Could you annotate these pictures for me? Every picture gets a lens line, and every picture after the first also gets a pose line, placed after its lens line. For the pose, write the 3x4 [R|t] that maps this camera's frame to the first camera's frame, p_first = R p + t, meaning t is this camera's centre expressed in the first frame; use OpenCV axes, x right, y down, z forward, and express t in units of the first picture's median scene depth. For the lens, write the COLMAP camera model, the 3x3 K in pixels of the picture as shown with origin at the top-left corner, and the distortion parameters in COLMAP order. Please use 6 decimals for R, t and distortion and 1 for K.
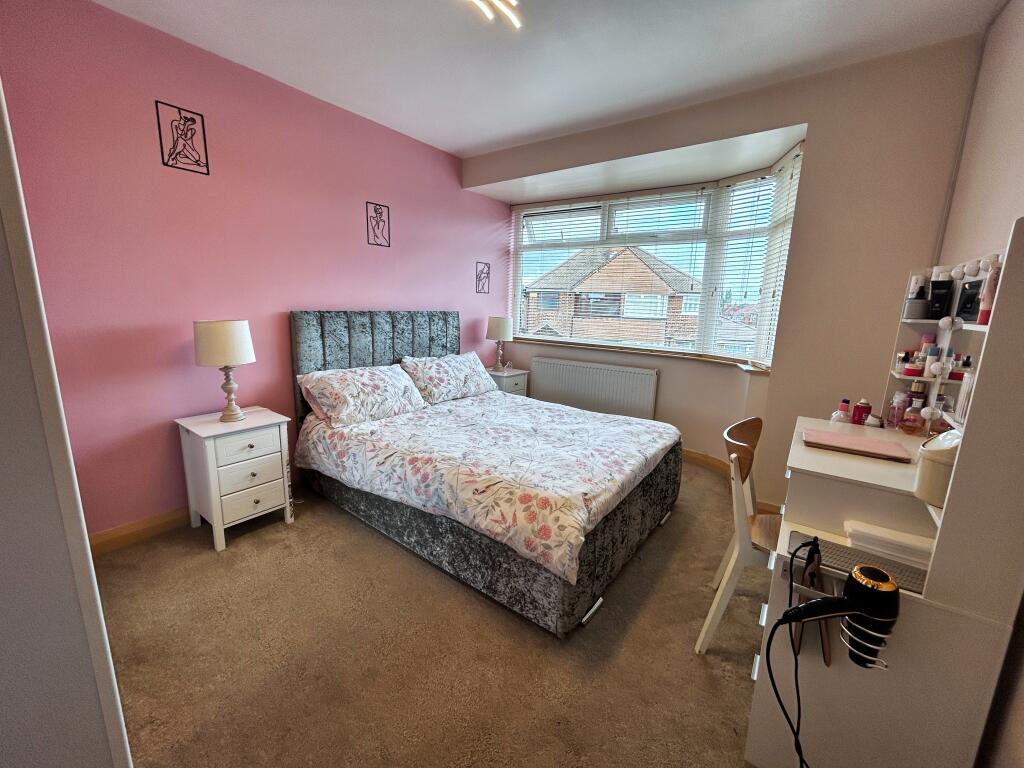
lens RADIAL K [[412.2, 0, 510.2], [0, 412.2, 384.2], [0, 0, 1]] dist [-0.004577, 0.000320]
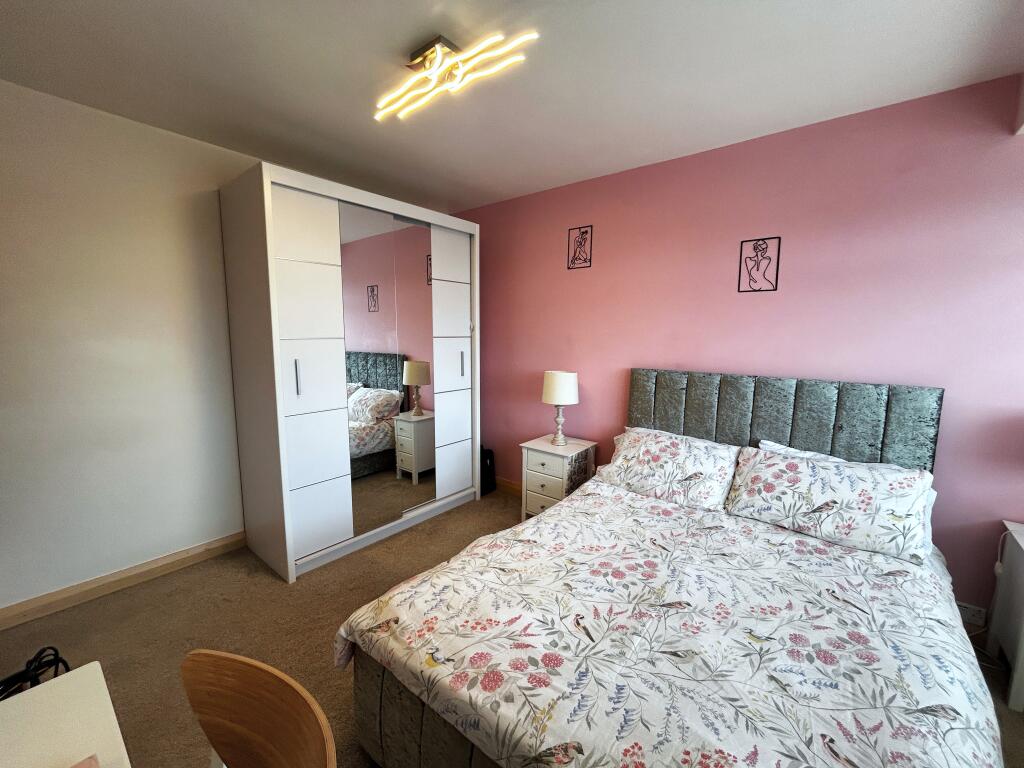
lens RADIAL K [[412.2, 0, 510.2], [0, 412.2, 384.2], [0, 0, 1]] dist [-0.004577, 0.000320]
pose [[-0.041524, 0.101327, -0.993986, 0.672456], [-0.200701, 0.973720, 0.107645, -0.222797], [0.978772, 0.203964, -0.020097, 0.842632]]
